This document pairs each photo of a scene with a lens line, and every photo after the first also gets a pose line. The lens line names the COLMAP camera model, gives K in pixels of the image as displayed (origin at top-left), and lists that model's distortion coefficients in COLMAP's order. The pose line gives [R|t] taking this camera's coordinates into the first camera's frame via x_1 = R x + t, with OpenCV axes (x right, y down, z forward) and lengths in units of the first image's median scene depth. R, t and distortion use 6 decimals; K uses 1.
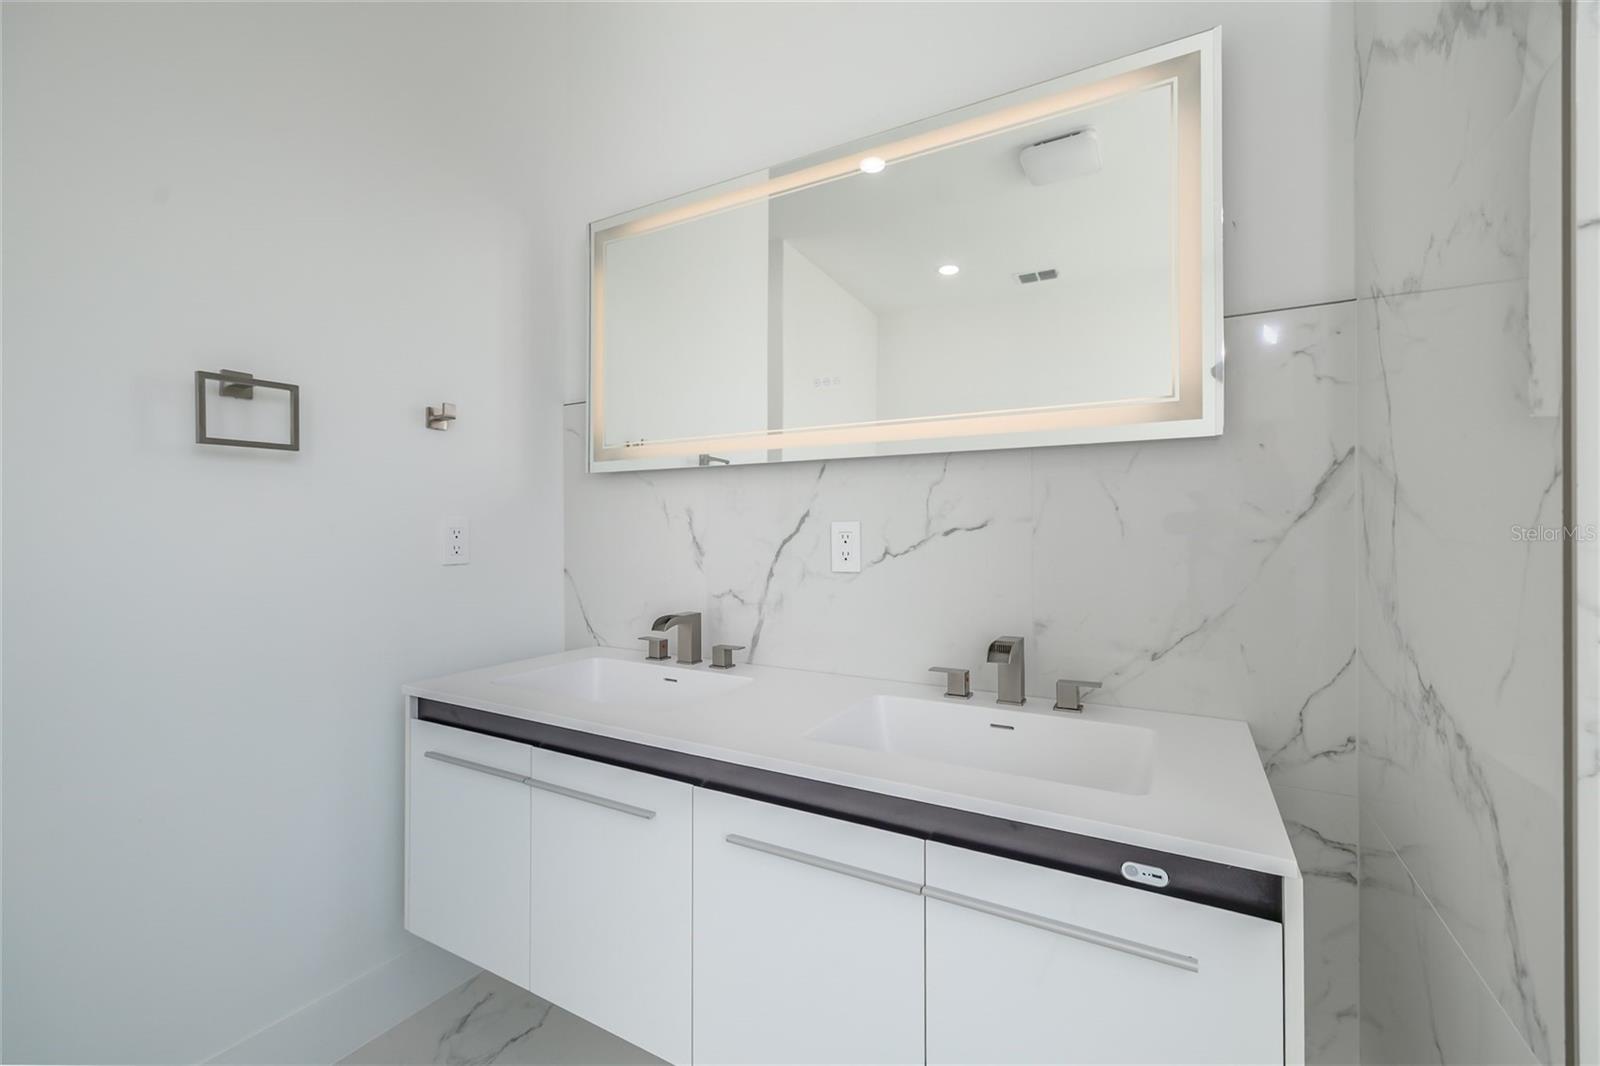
lens RADIAL K [[663.0, 0, 793.7], [0, 663.0, 526.9], [0, 0, 1]] dist [-0.000886, -0.000209]
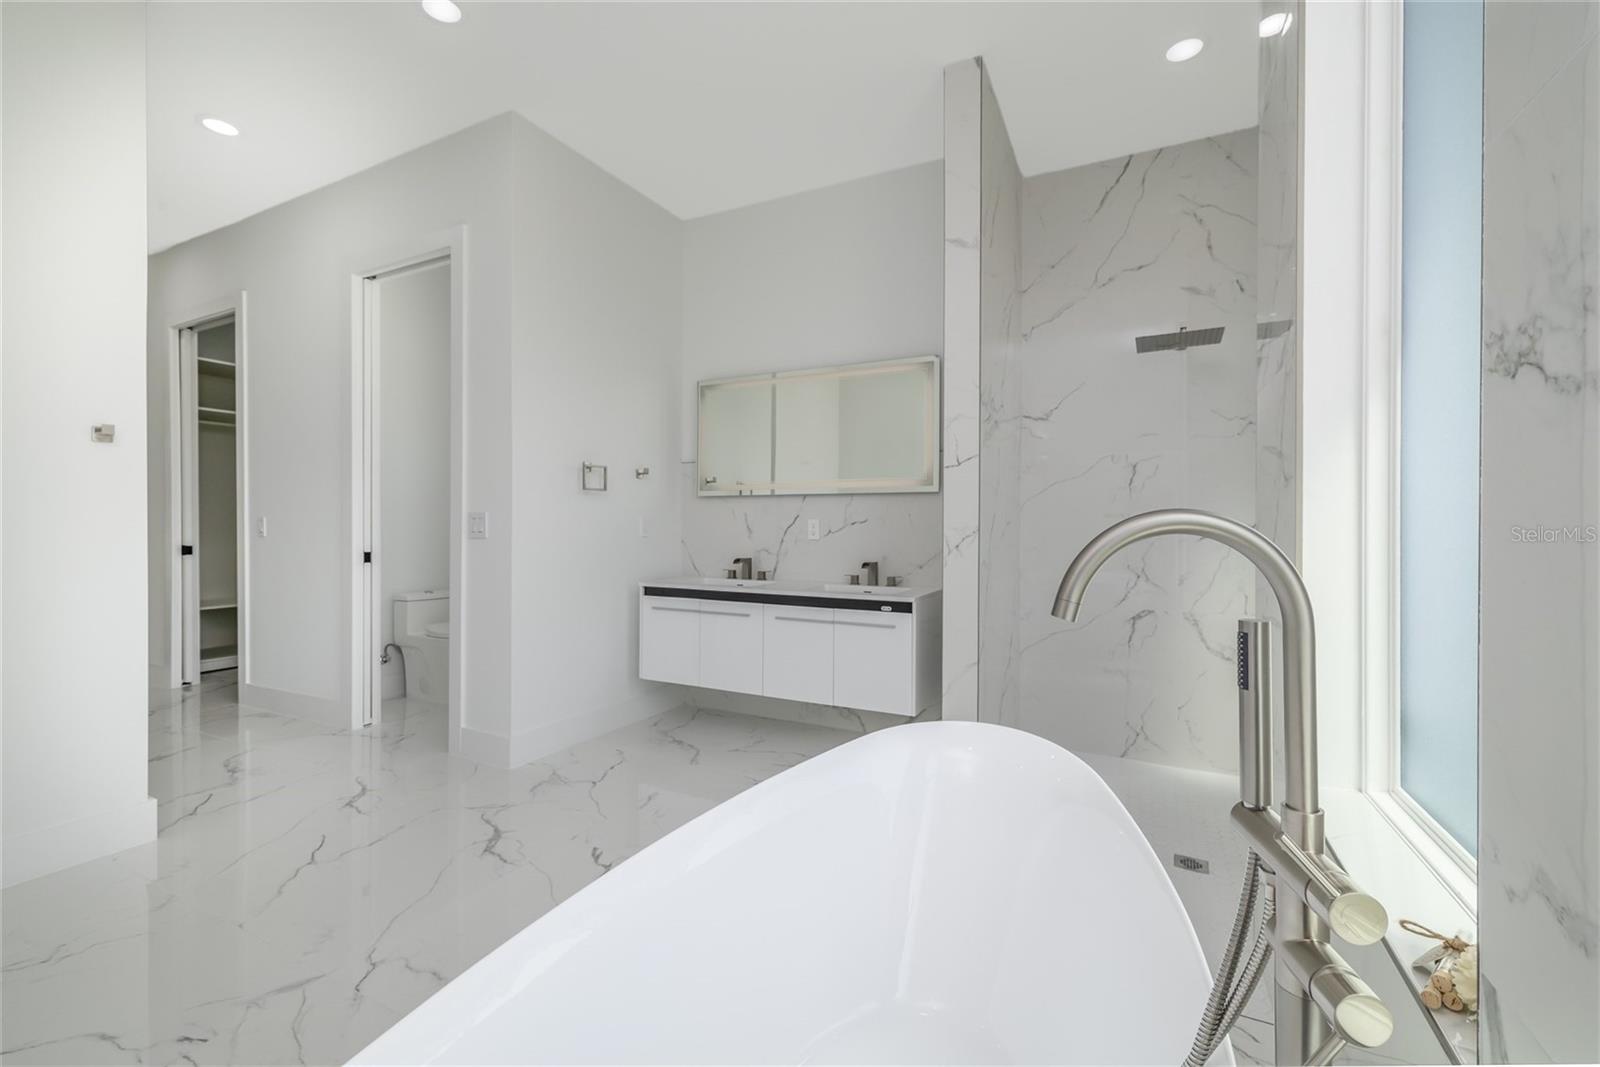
lens RADIAL K [[663.0, 0, 793.7], [0, 663.0, 527.4], [0, 0, 1]] dist [-0.000886, -0.000209]
pose [[0.999116, 0.006847, 0.041467, -0.094147], [-0.007168, 0.999945, 0.007613, 0.003792], [-0.041412, -0.007904, 0.999111, -1.406406]]
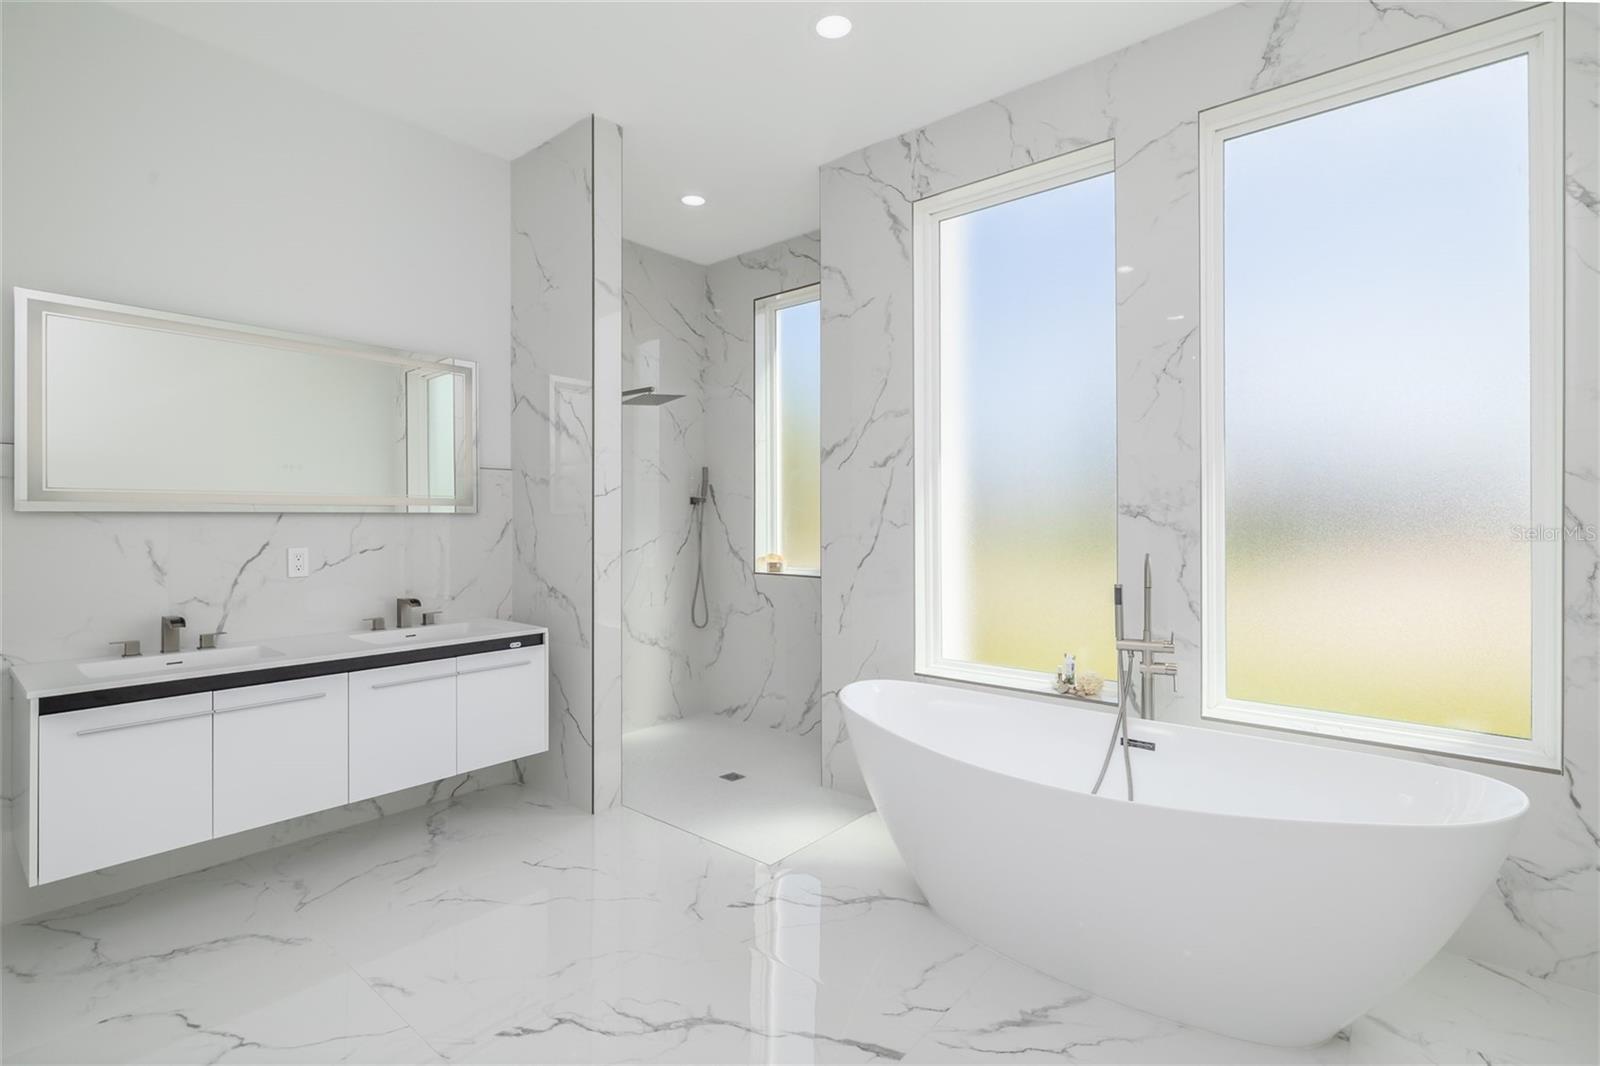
lens RADIAL K [[741.9, 0, 802.6], [0, 741.9, 519.5], [0, 0, 1]] dist [-0.004167, -0.000556]
pose [[0.180856, 0.002516, 0.983506, -1.512745], [-0.001294, 0.999996, -0.002320, -0.075340], [-0.983509, -0.000854, 0.180858, -0.613816]]
